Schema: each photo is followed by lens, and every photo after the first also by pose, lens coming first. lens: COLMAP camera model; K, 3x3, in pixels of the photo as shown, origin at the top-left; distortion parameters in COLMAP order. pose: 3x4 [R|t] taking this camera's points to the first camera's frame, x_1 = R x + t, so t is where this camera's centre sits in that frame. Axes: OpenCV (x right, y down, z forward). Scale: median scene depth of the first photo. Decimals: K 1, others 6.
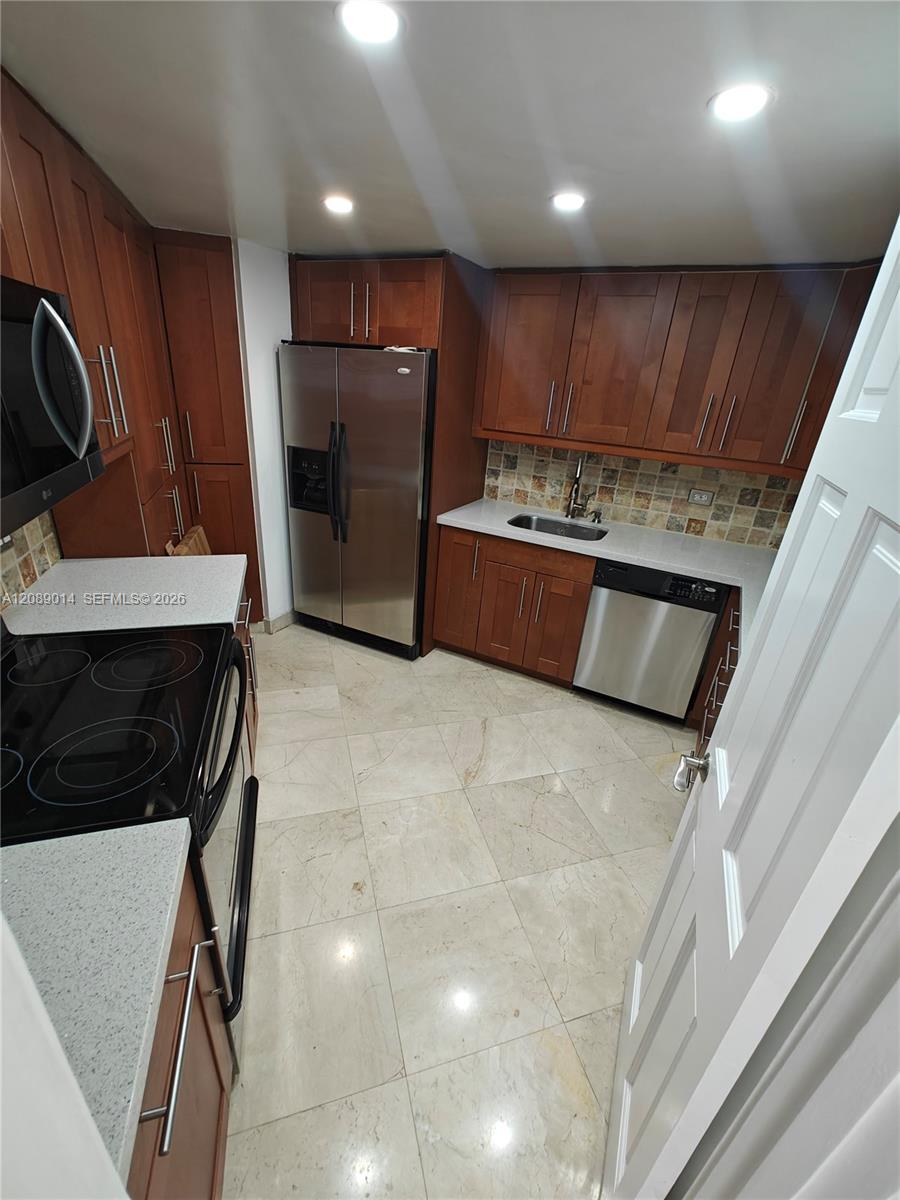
lens RADIAL K [[456.1, 0, 460.4], [0, 456.1, 581.9], [0, 0, 1]] dist [-0.001052, 0.000358]
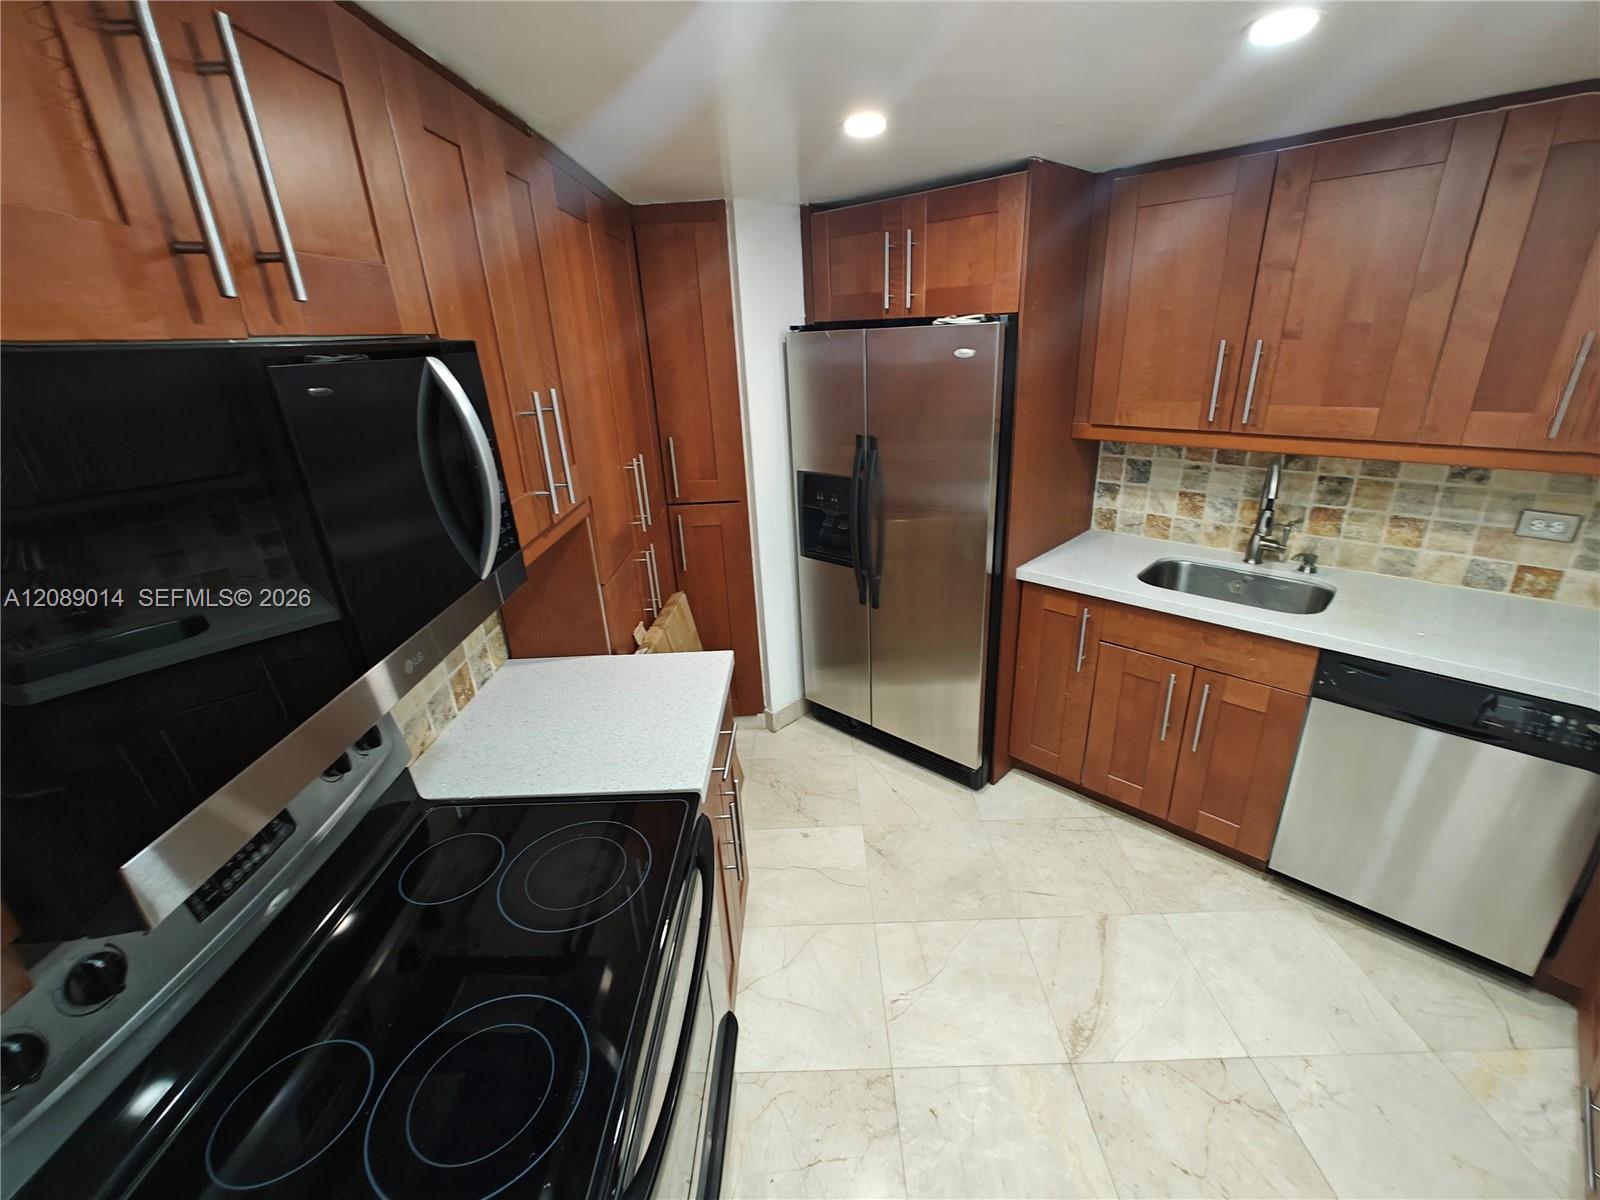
lens RADIAL K [[631.0, 0, 852.6], [0, 631.0, 585.4], [0, 0, 1]] dist [0.001520, 0.000572]
pose [[0.957935, -0.004914, -0.286943, -0.018657], [-0.007610, 0.999067, -0.042513, -0.085112], [0.286884, 0.042908, 0.957004, 0.101710]]
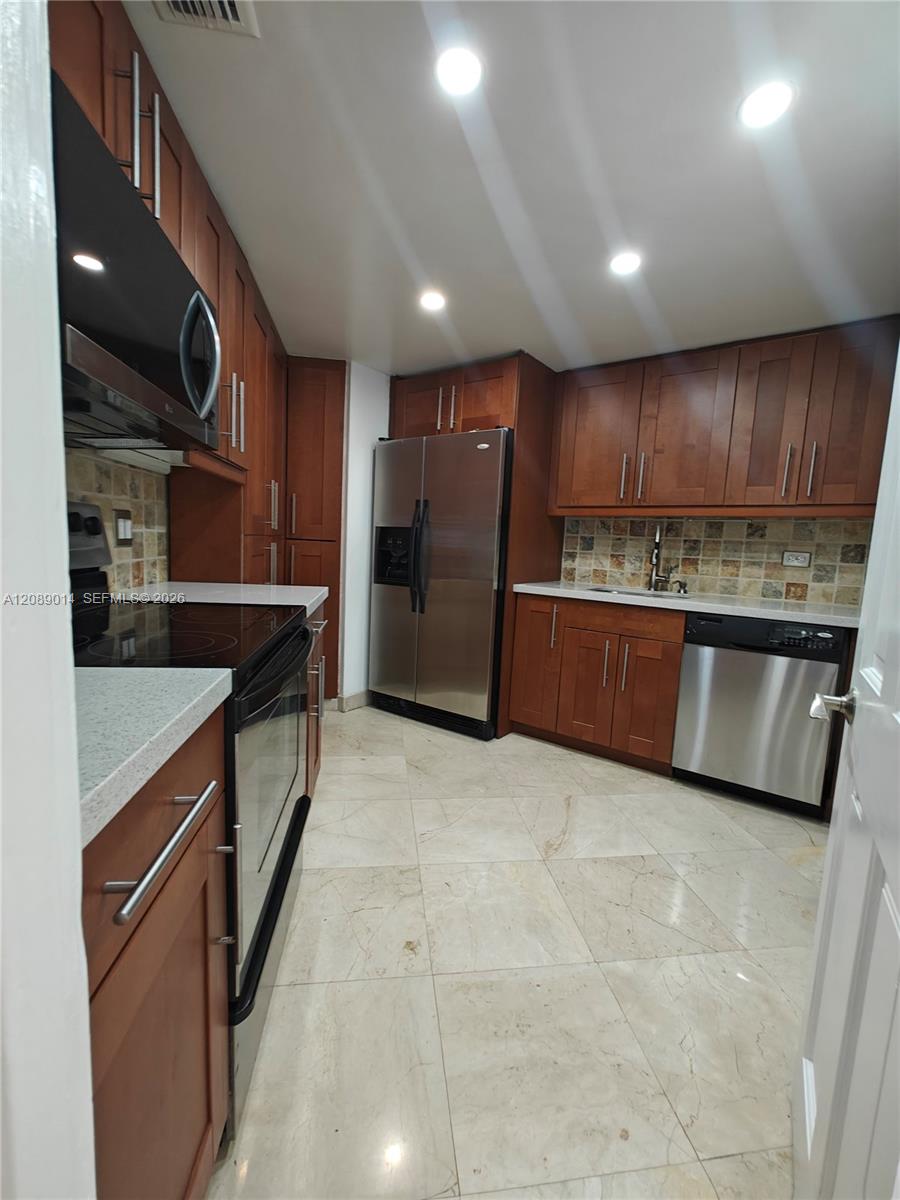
lens RADIAL K [[459.0, 0, 475.1], [0, 459.0, 600.8], [0, 0, 1]] dist [-0.007247, 0.003016]
pose [[0.990237, -0.014511, -0.138637, 0.004161], [-0.025659, 0.958595, -0.283613, 0.184802], [0.137012, 0.284402, 0.948864, 0.046557]]
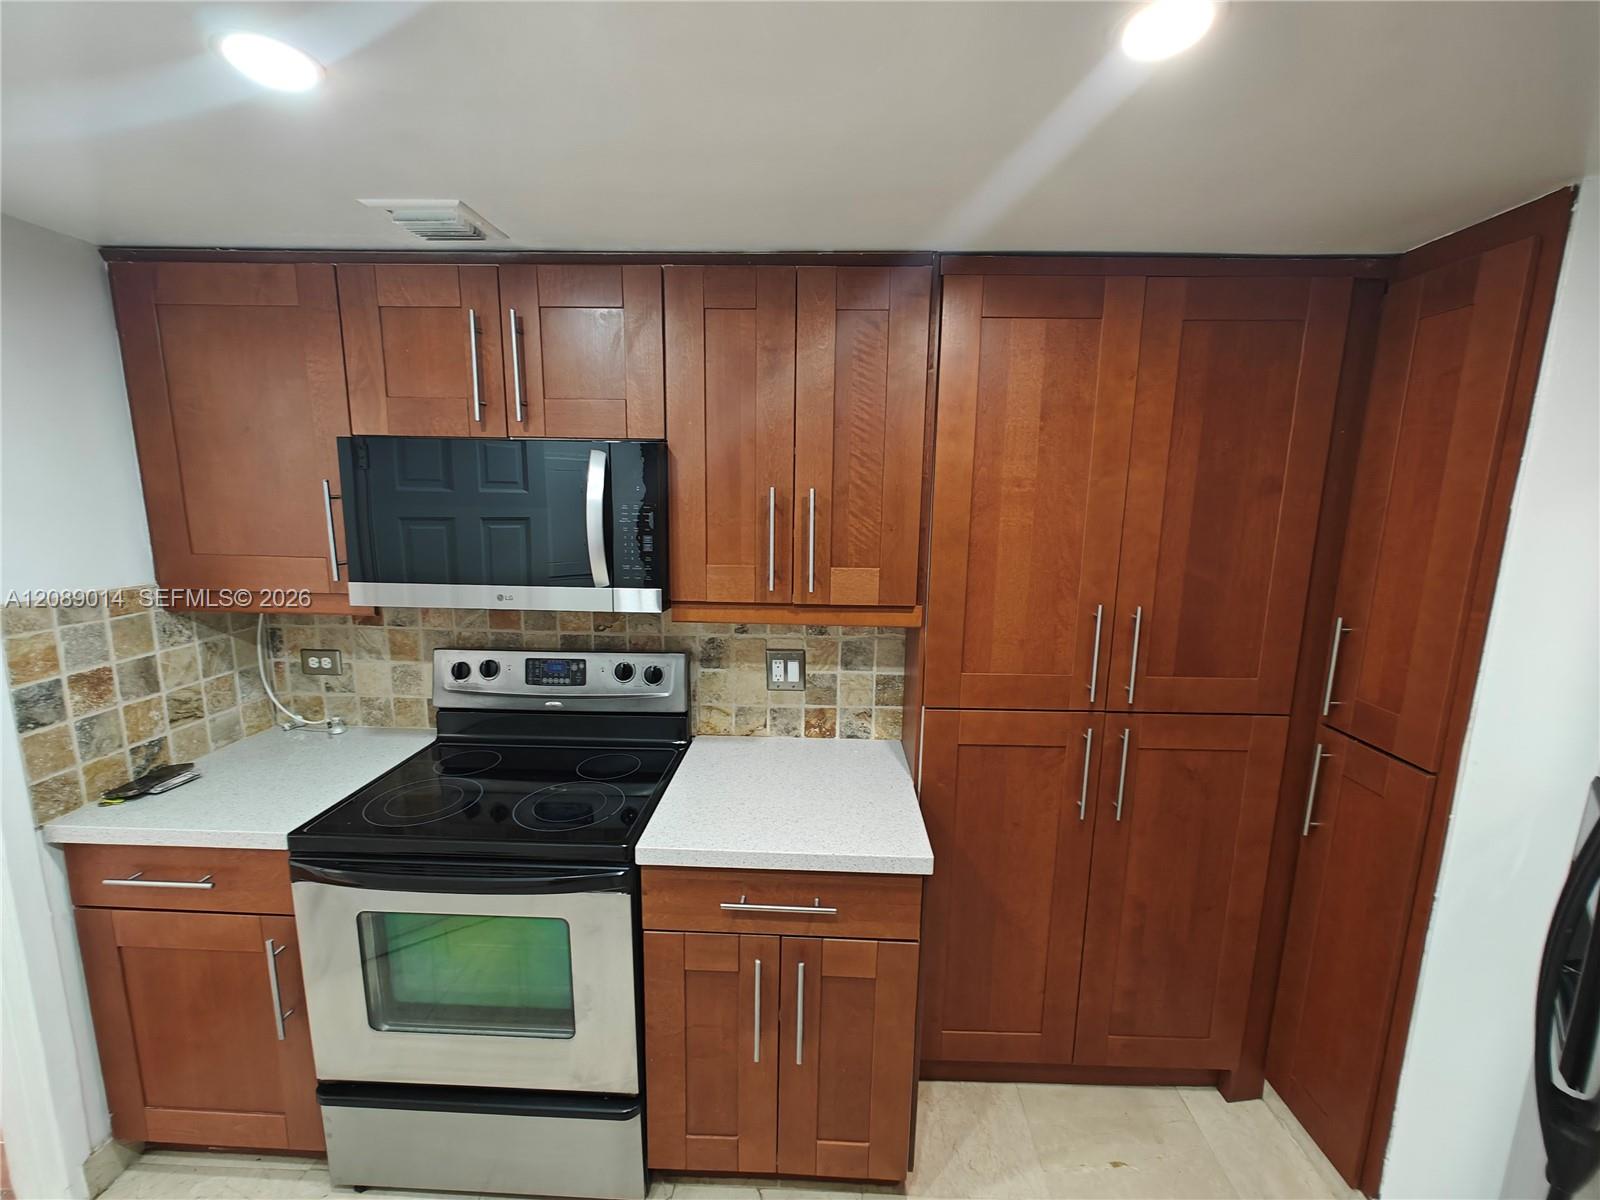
lens RADIAL K [[653.8, 0, 798.2], [0, 653.8, 594.7], [0, 0, 1]] dist [-0.003889, -0.000036]
pose [[-0.314098, 0.072538, -0.946615, 0.152554], [-0.428456, 0.878936, 0.209518, -0.280279], [0.847212, 0.471392, -0.244993, 0.650740]]
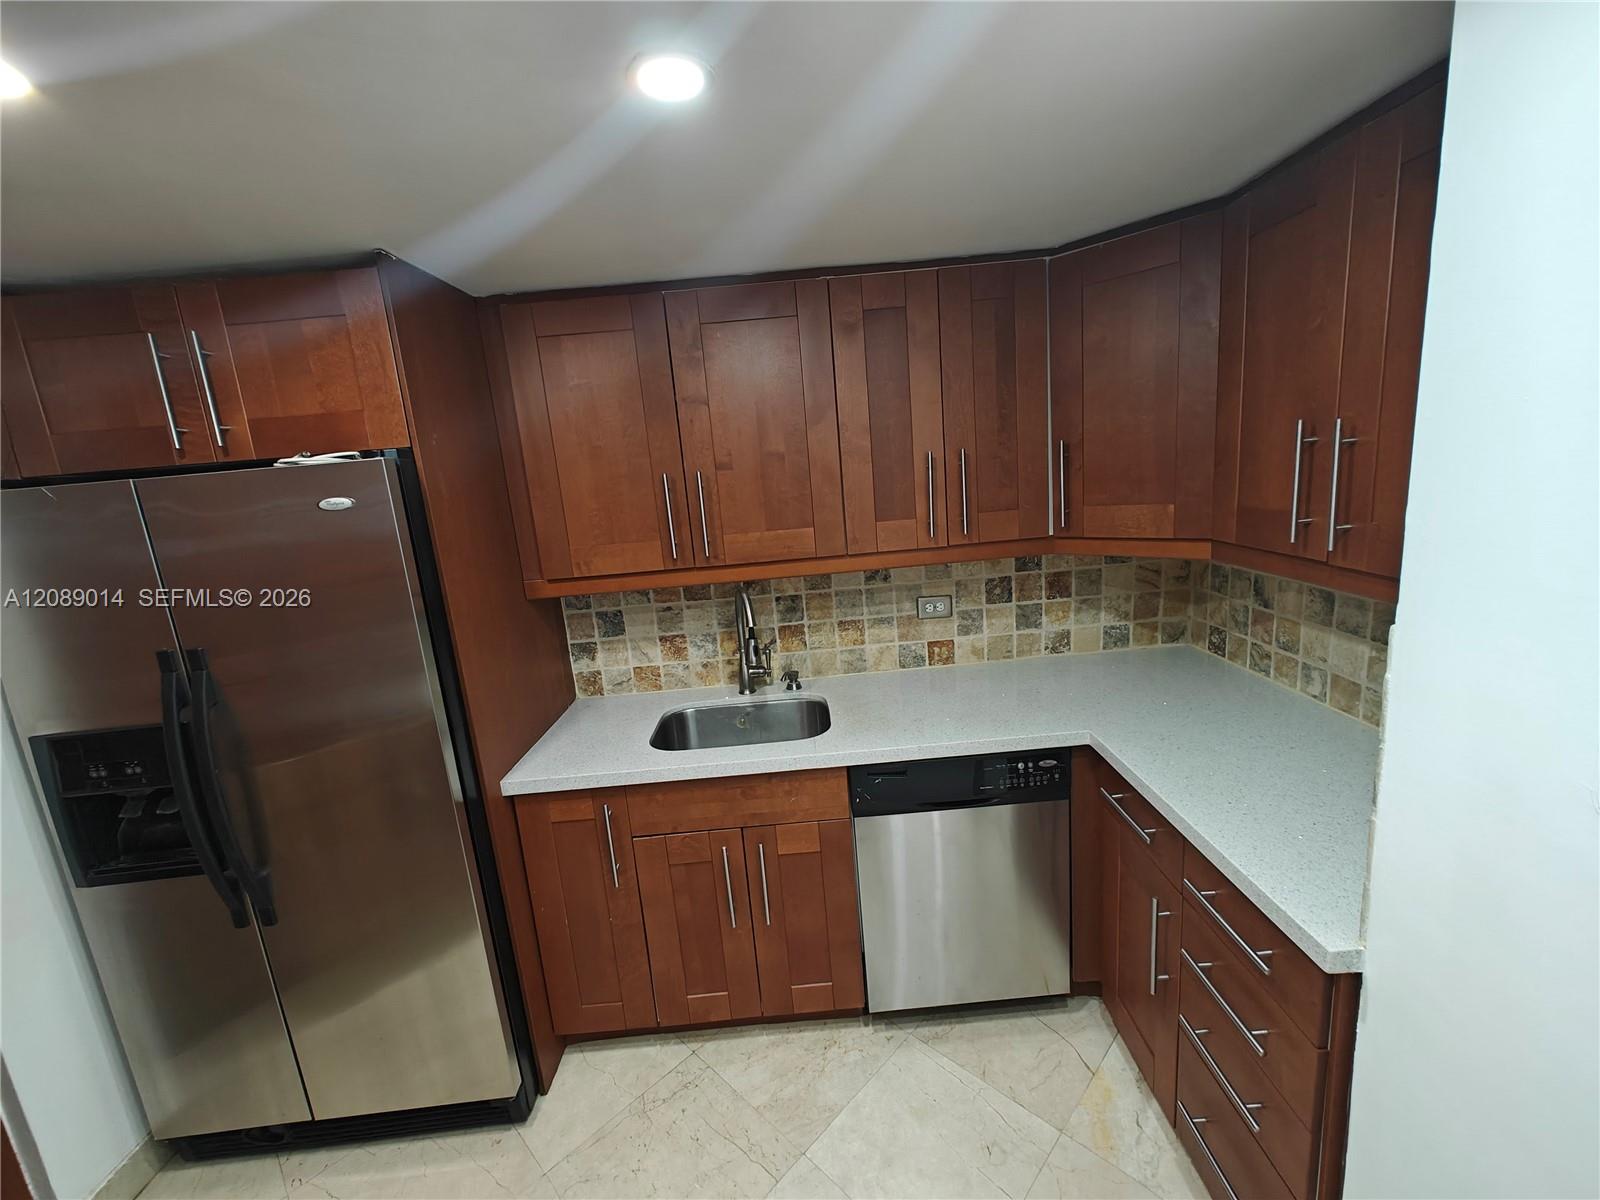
lens RADIAL K [[626.1, 0, 774.0], [0, 626.1, 618.2], [0, 0, 1]] dist [0.000144, 0.000145]
pose [[0.881585, -0.244939, 0.403500, -0.022291], [0.317277, 0.940409, -0.122340, -0.140195], [-0.349489, 0.235874, 0.906764, 0.306909]]
